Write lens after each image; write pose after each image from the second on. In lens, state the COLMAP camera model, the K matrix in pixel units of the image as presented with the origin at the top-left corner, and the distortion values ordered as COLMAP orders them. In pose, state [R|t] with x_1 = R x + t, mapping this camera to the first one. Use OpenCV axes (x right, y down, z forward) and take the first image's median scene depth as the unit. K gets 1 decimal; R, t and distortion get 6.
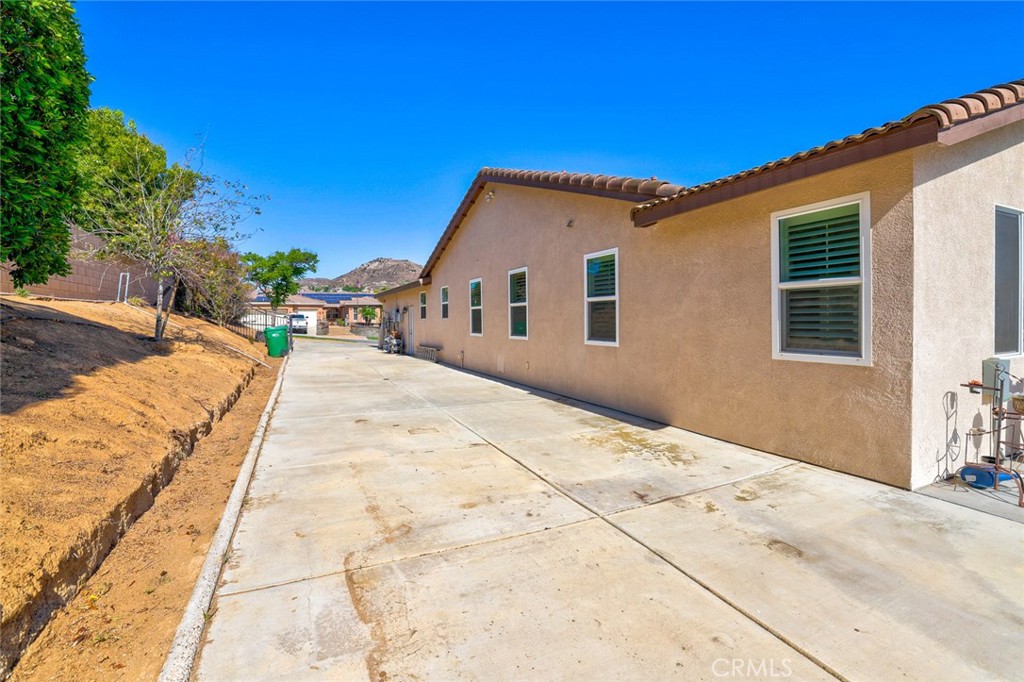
lens RADIAL K [[442.0, 0, 510.7], [0, 442.0, 334.0], [0, 0, 1]] dist [-0.047934, 0.016809]
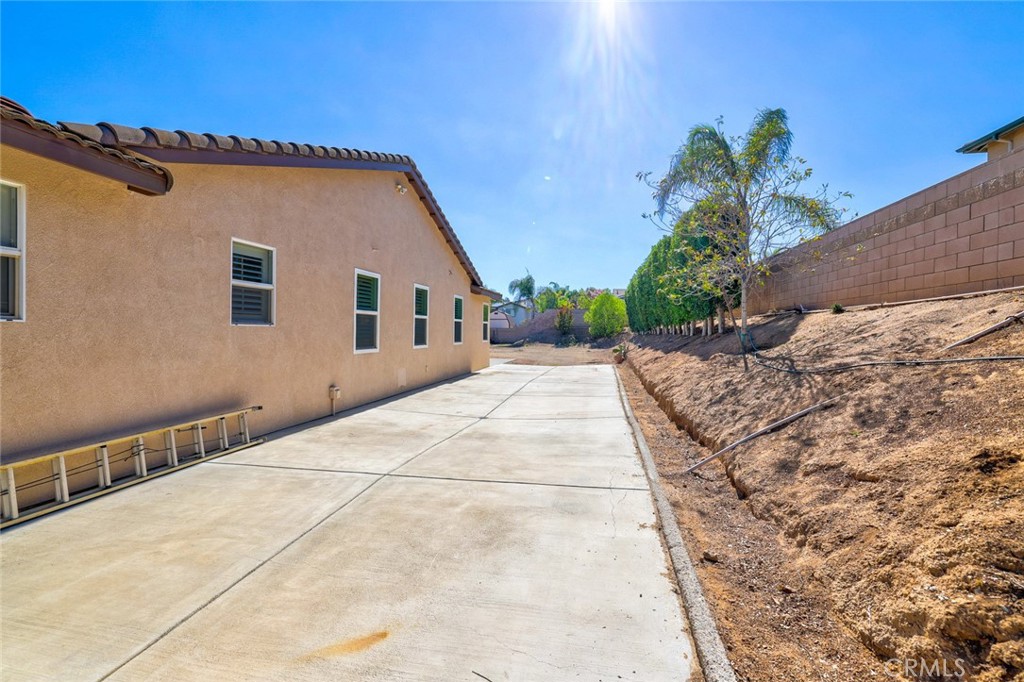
lens RADIAL K [[442.0, 0, 510.7], [0, 442.0, 334.0], [0, 0, 1]] dist [-0.047934, 0.016809]
pose [[-0.777065, -0.009490, 0.629349, -0.801649], [0.009329, 0.999603, 0.026592, -0.049296], [-0.629352, 0.026535, -0.776667, 1.627214]]
